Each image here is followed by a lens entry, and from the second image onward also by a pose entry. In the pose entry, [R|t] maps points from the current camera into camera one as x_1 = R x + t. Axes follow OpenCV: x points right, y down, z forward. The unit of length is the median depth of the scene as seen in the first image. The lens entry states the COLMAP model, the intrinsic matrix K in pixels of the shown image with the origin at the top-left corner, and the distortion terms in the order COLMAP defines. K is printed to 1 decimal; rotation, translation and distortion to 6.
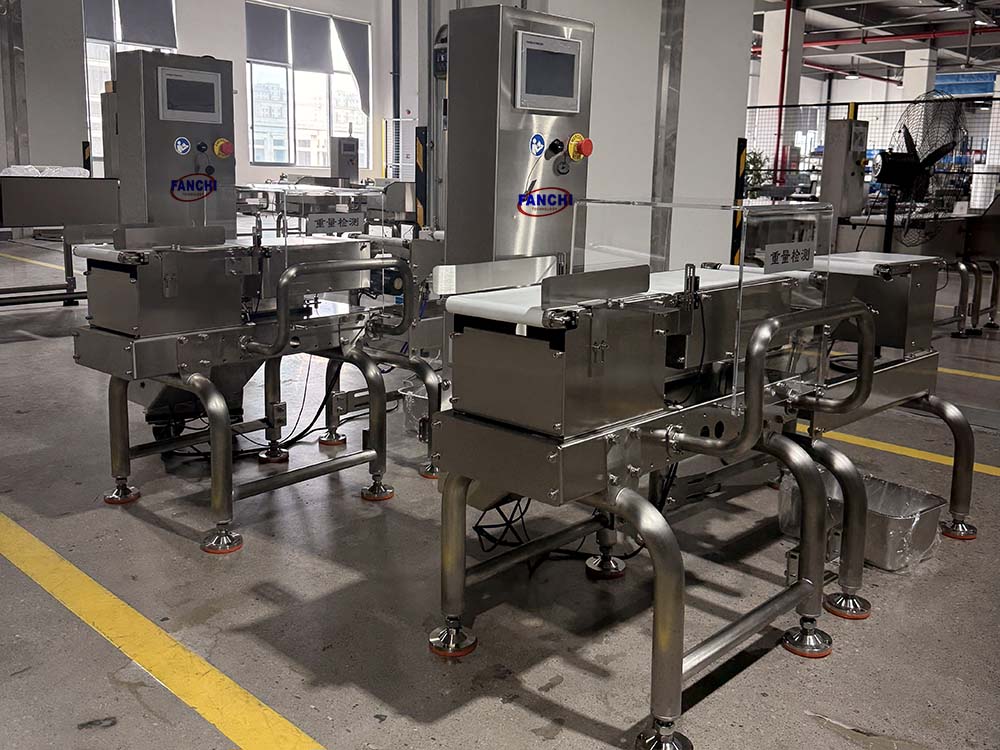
lens RADIAL K [[941.0, 0, 503.0], [0, 941.0, 311.3], [0, 0, 1]] dist [0.016245, -0.004132]
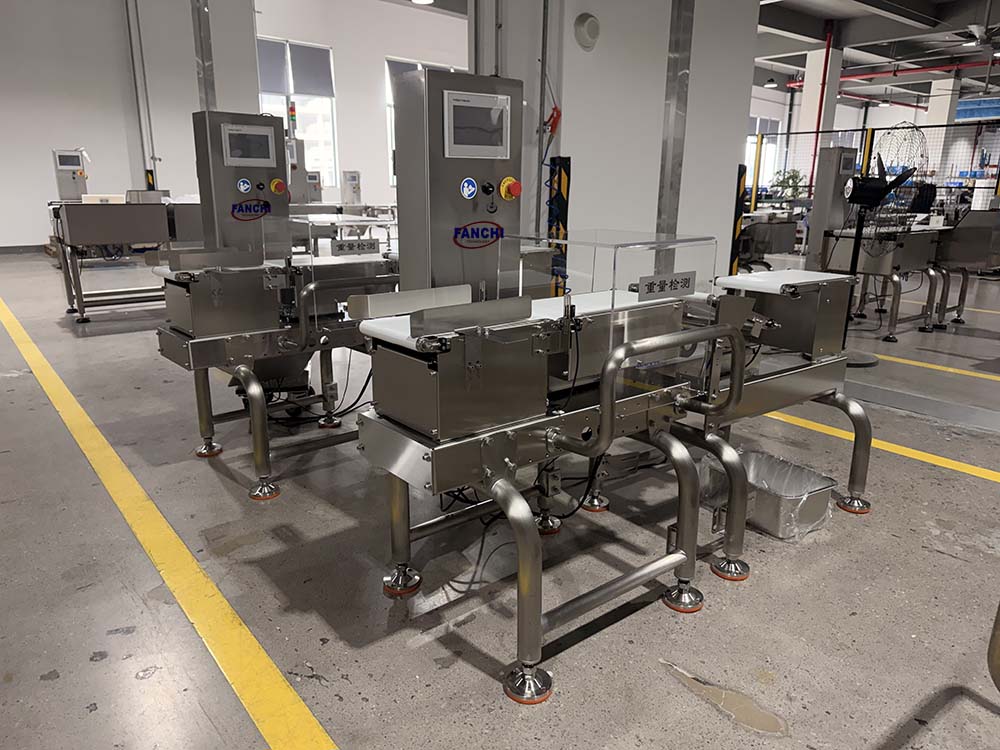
lens RADIAL K [[701.8, 0, 502.1], [0, 701.8, 376.2], [0, 0, 1]] dist [0.041437, -0.043067]
pose [[0.991079, 0.022785, -0.131312, 0.154983], [-0.007833, 0.993532, 0.113278, -0.031246], [0.133044, -0.111239, 0.984848, 0.071403]]
